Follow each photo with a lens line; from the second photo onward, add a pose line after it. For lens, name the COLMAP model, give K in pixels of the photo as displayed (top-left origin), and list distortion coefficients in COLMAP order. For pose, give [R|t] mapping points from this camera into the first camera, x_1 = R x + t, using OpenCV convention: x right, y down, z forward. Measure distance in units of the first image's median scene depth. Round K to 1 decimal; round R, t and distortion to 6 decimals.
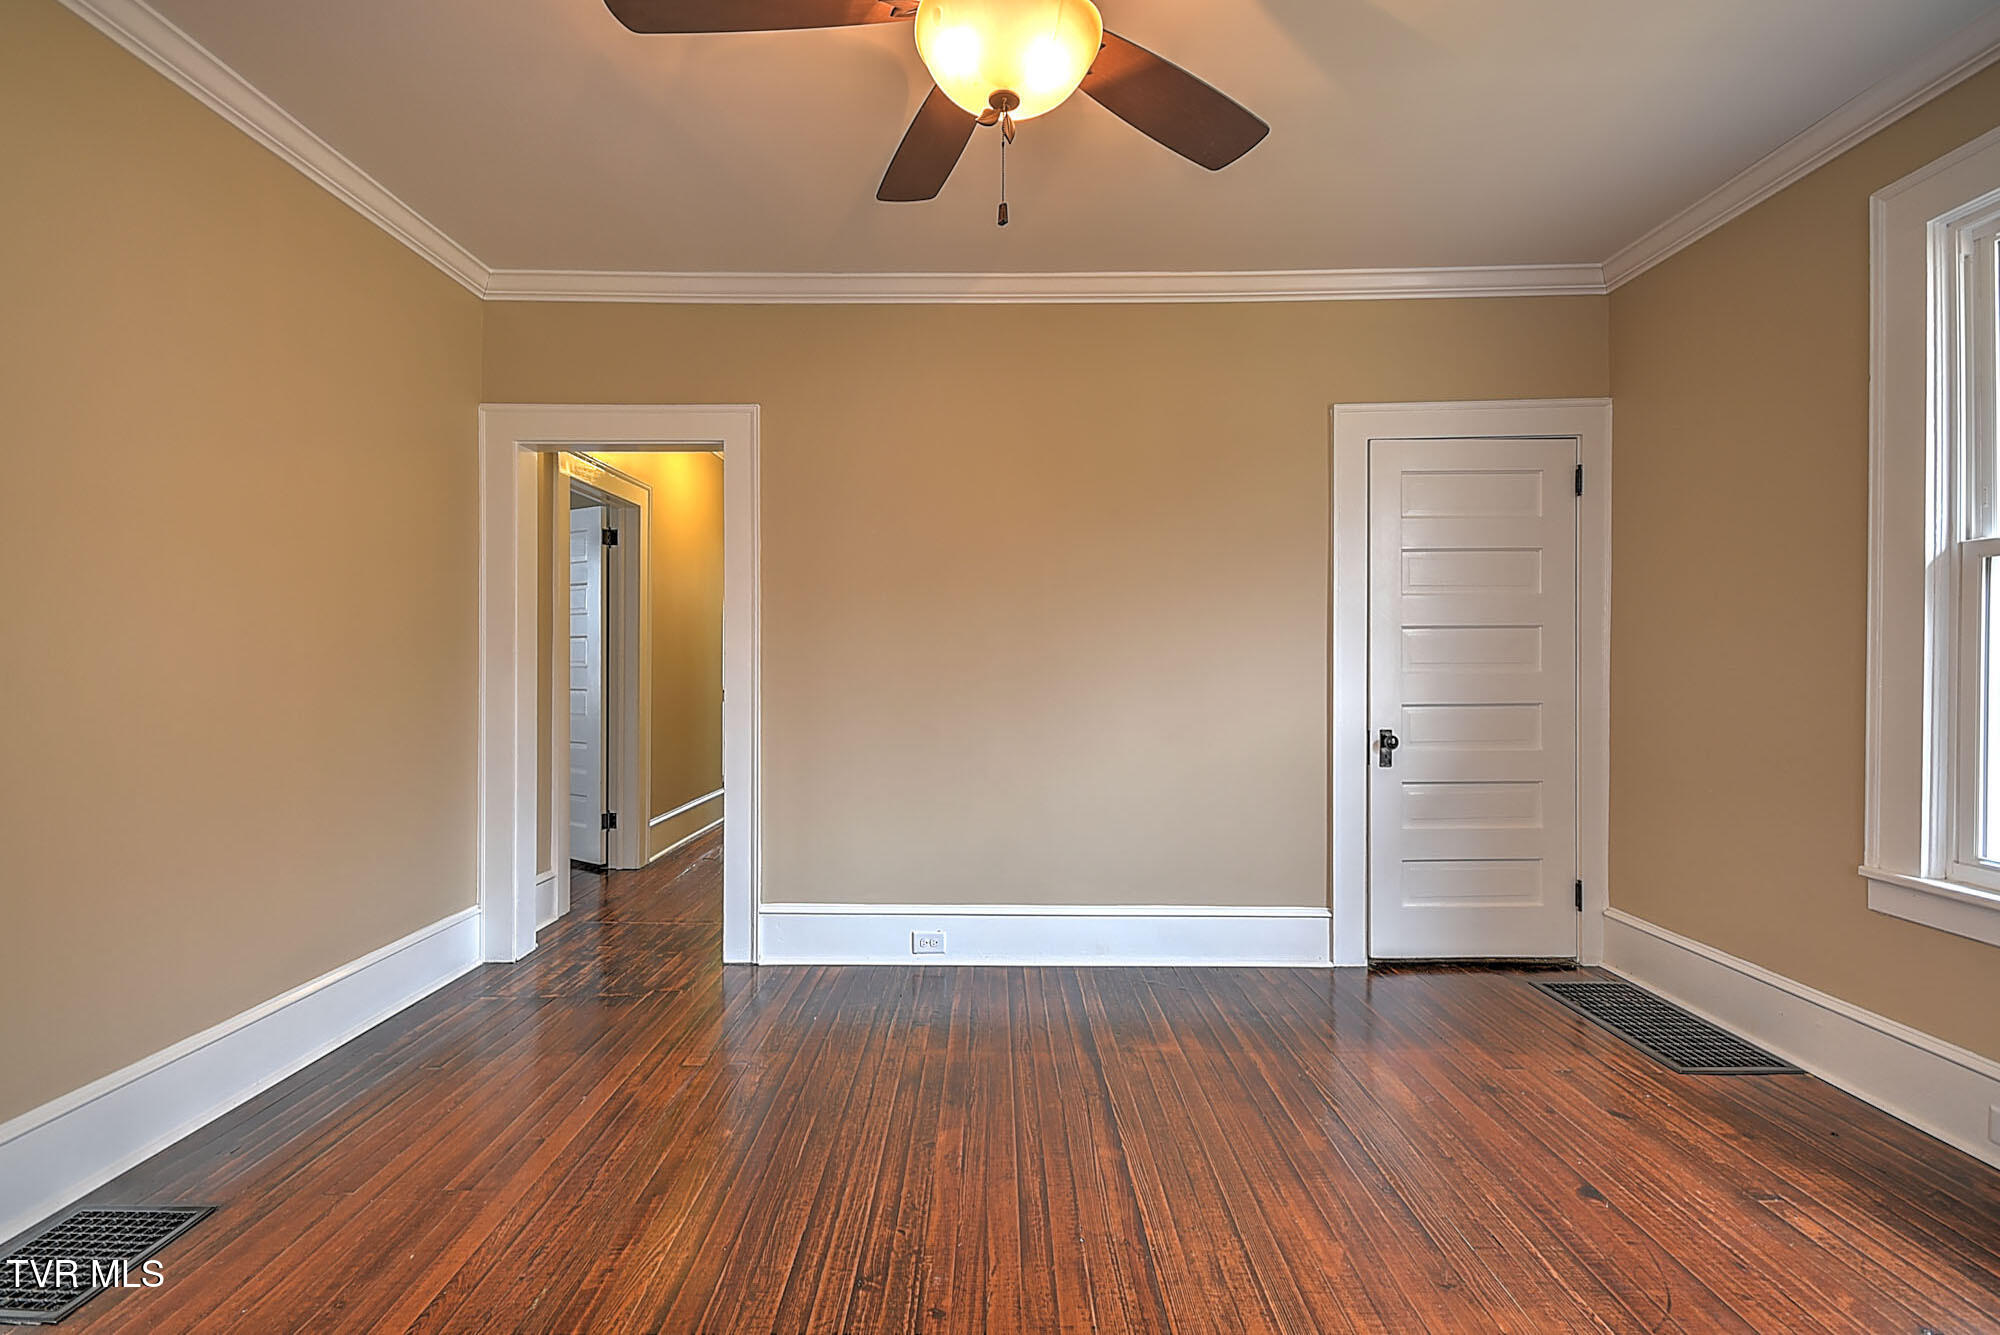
lens RADIAL K [[867.6, 0, 988.7], [0, 867.6, 665.4], [0, 0, 1]] dist [0.011273, -0.000481]
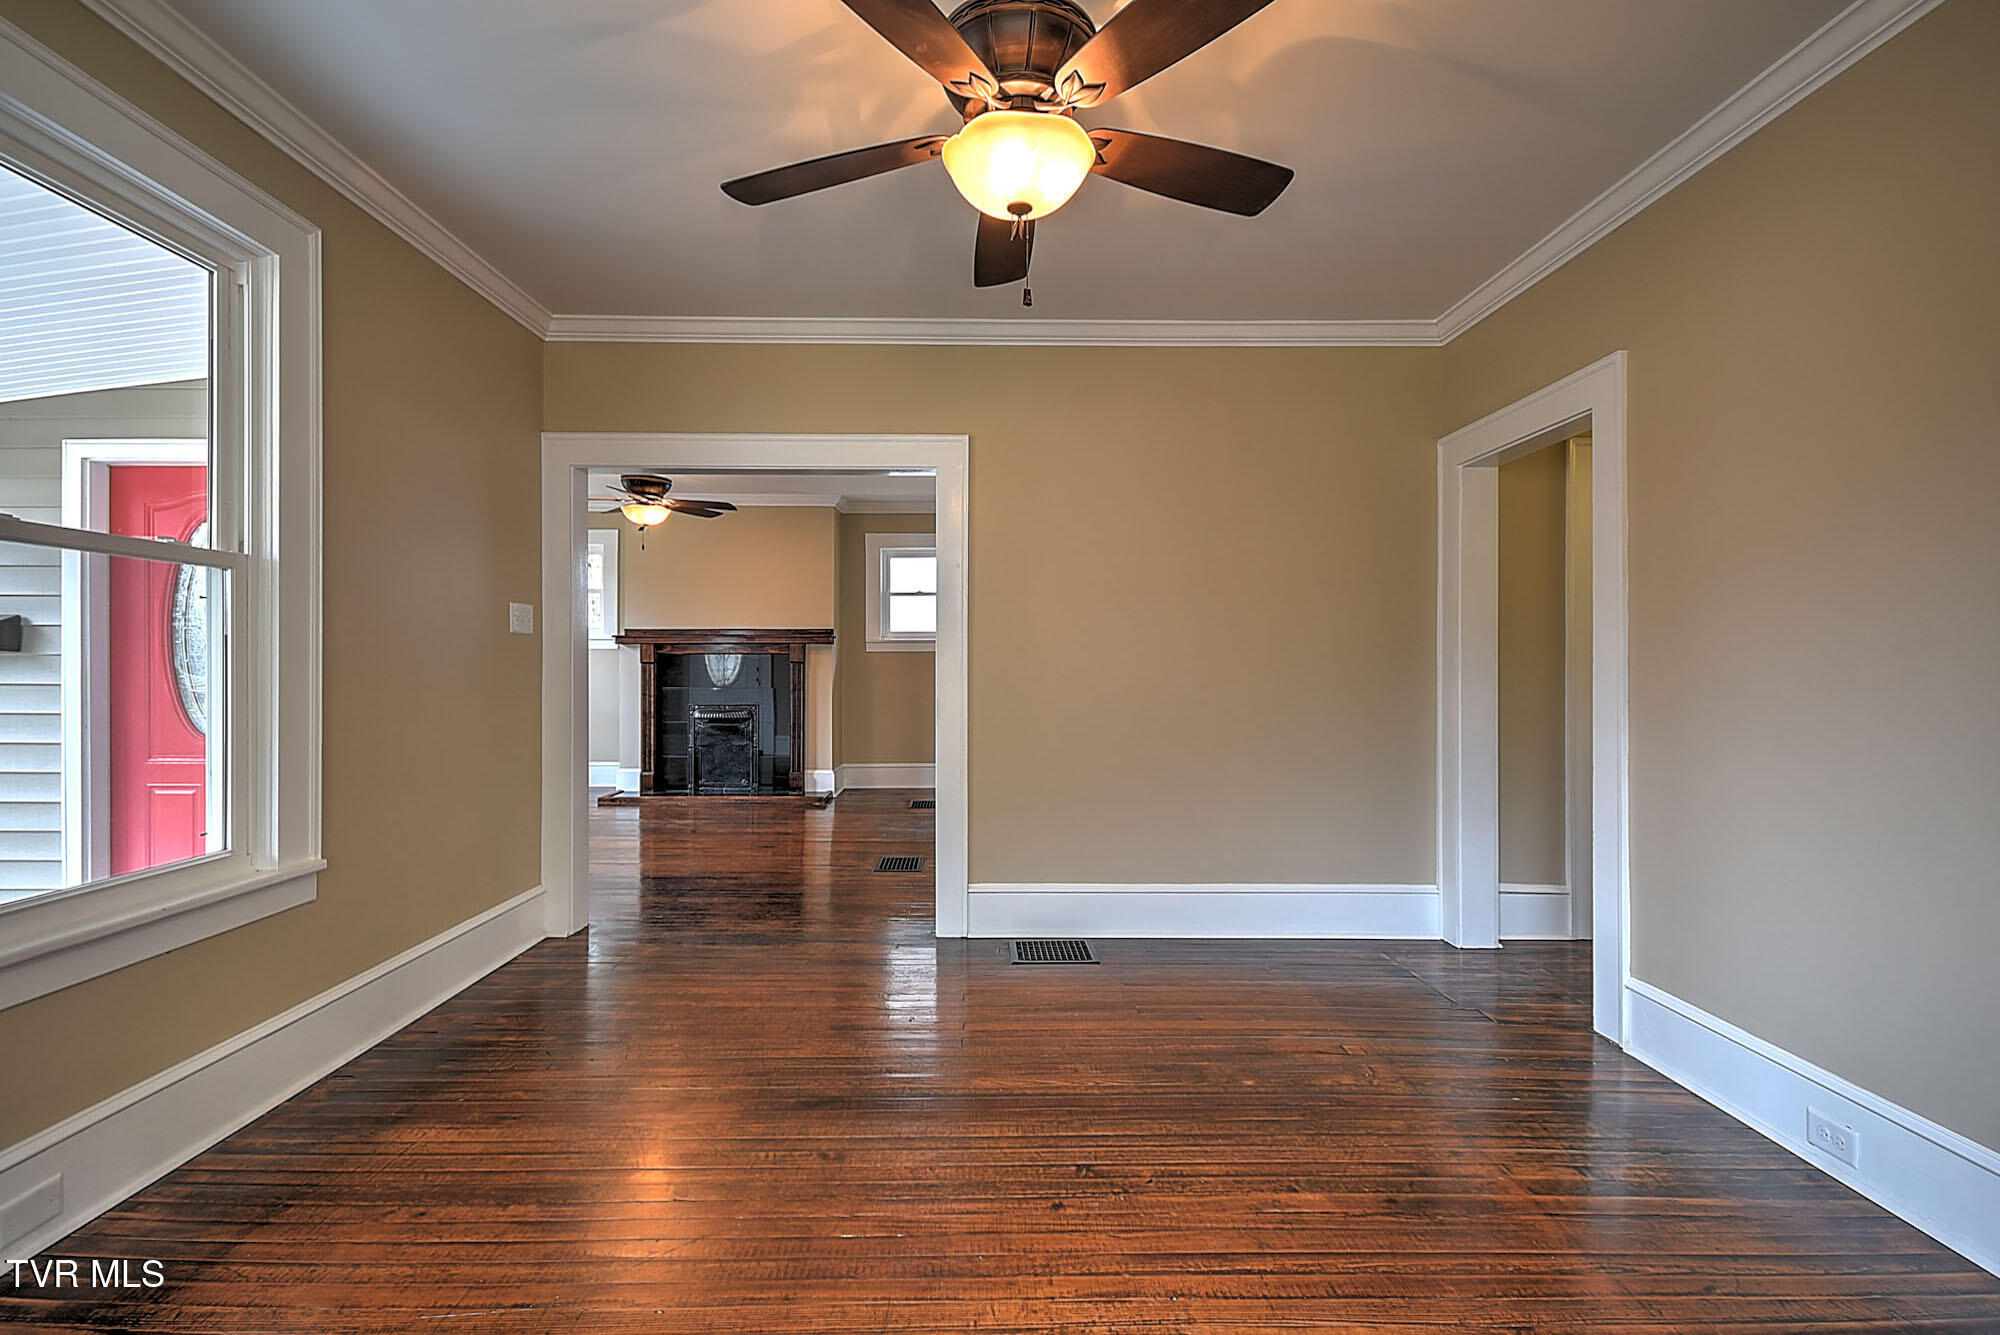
lens RADIAL K [[865.7, 0, 989.5], [0, 865.7, 664.2], [0, 0, 1]] dist [0.007416, -0.000253]
pose [[0.014733, -0.002141, -0.999889, 0.537766], [-0.006378, 0.999977, -0.002235, -0.003847], [0.999871, 0.006410, 0.014719, 0.413360]]
